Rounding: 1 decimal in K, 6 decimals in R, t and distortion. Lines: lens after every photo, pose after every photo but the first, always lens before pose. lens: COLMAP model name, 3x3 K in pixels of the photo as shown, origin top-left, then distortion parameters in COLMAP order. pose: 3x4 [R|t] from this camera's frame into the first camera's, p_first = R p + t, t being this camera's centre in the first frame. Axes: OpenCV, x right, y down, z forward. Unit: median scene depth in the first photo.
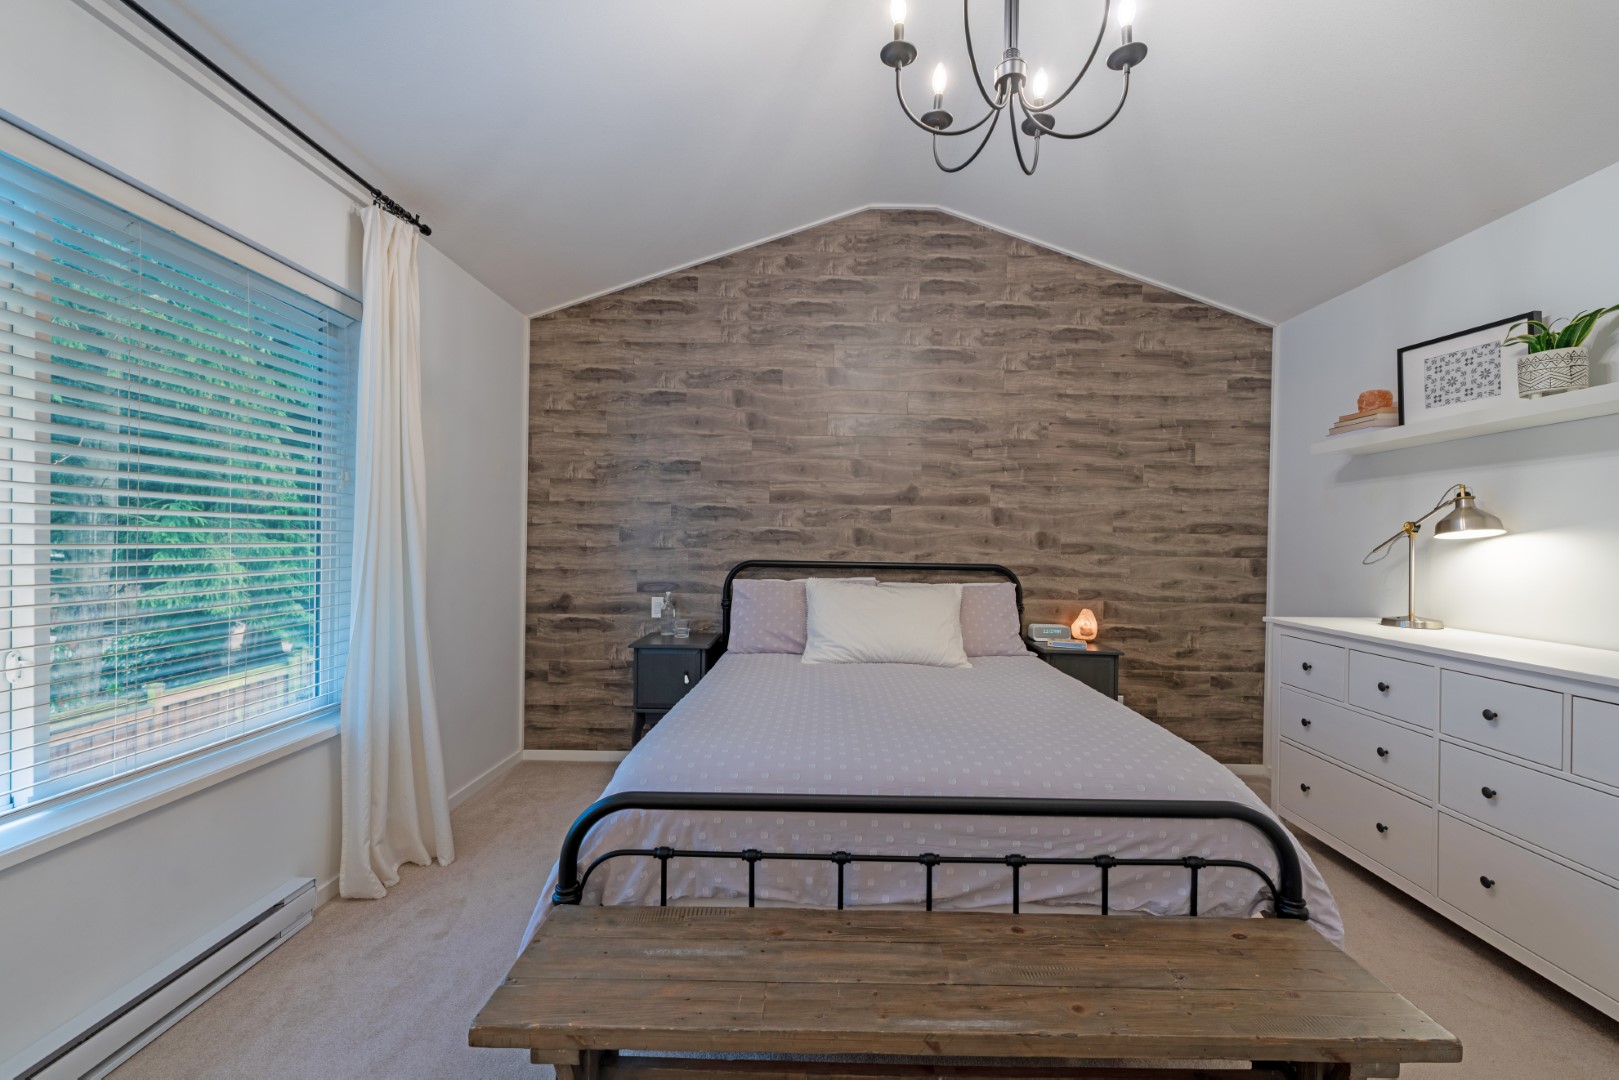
lens RADIAL K [[648.7, 0, 813.7], [0, 648.7, 541.9], [0, 0, 1]] dist [0.003539, -0.000731]
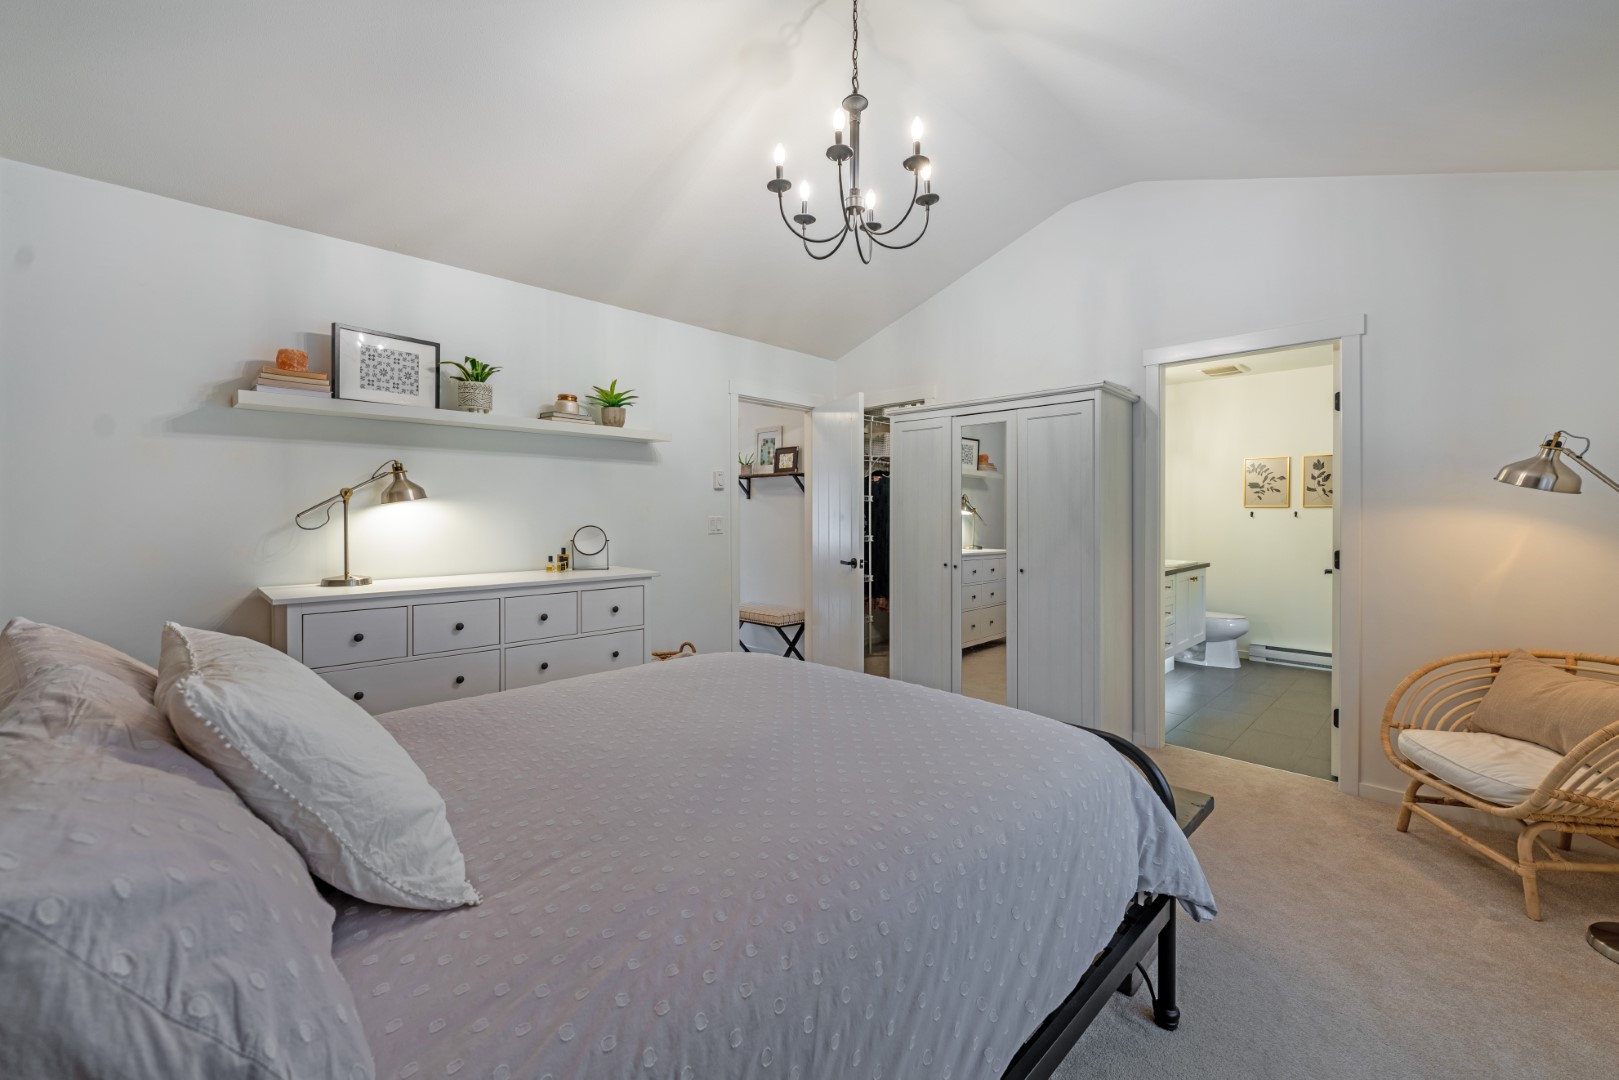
lens RADIAL K [[648.7, 0, 807.5], [0, 648.7, 528.8], [0, 0, 1]] dist [0.003539, -0.000731]
pose [[-0.705181, -0.013388, 0.708901, -0.256159], [0.003002, 0.999756, 0.021867, 0.009303], [-0.709021, 0.017549, -0.704969, 0.813049]]
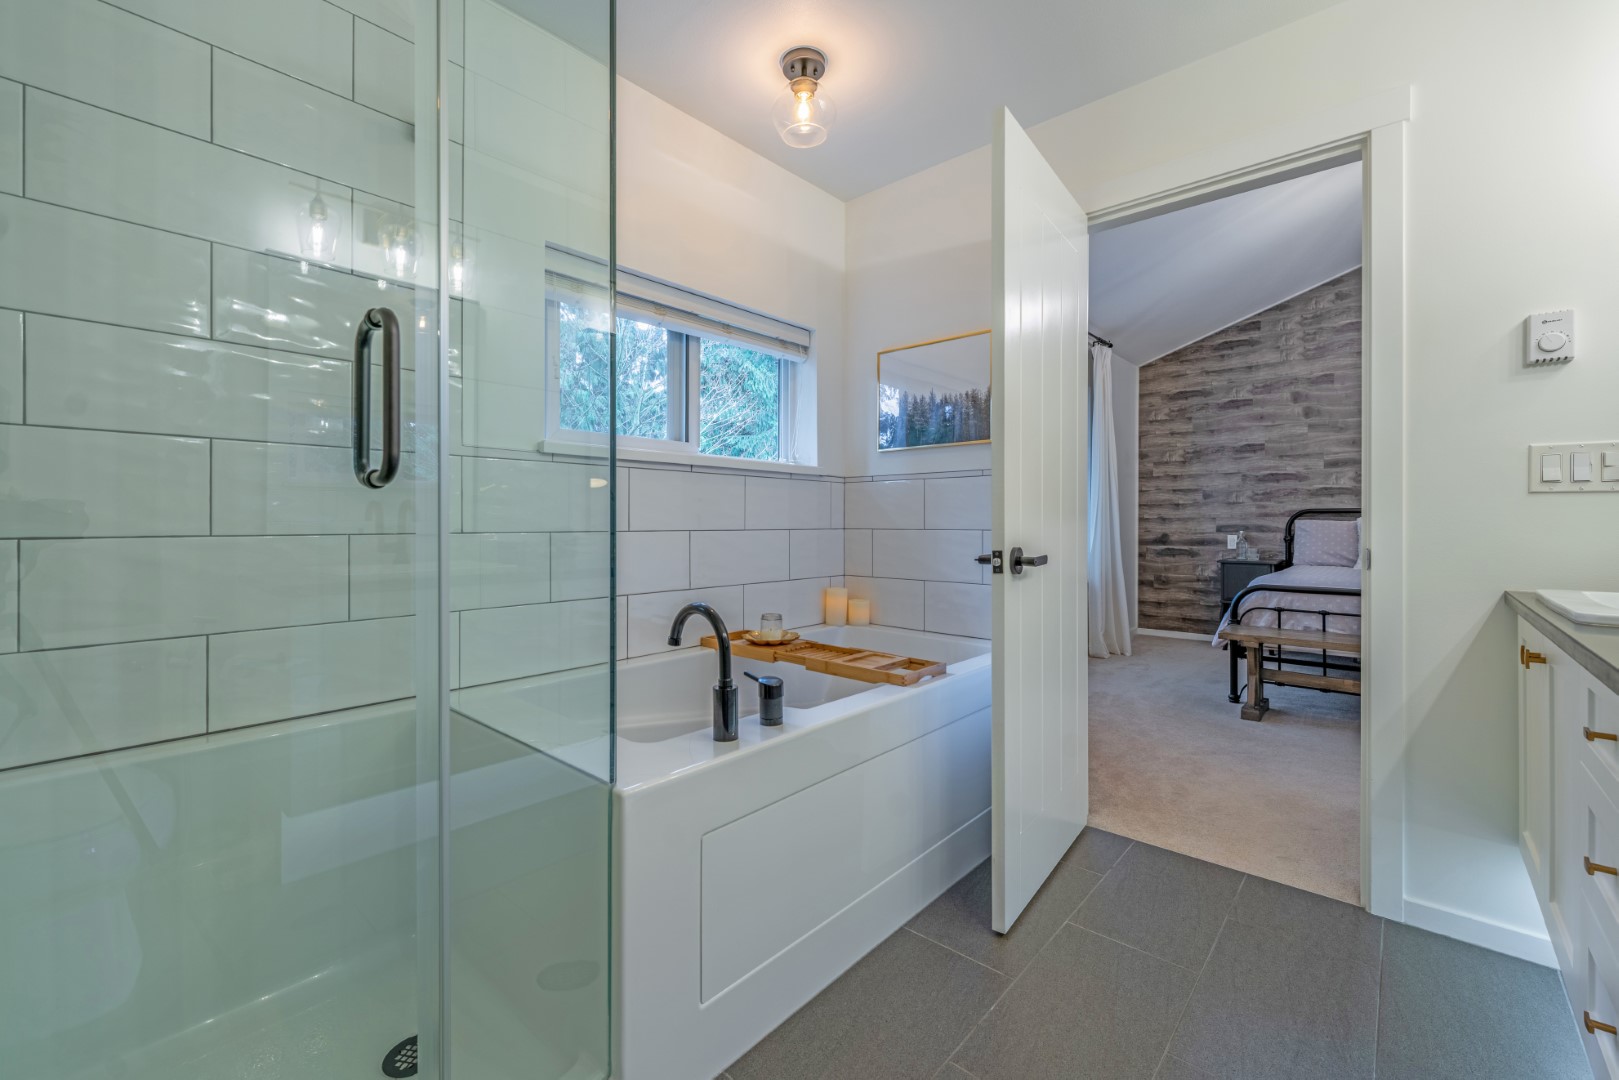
lens RADIAL K [[648.7, 0, 821.8], [0, 648.7, 520.7], [0, 0, 1]] dist [0.003539, -0.000731]
pose [[0.755074, -0.014263, -0.655484, 0.032151], [0.011143, 0.999898, -0.008921, 0.054275], [0.655545, -0.000568, 0.755156, -0.786837]]
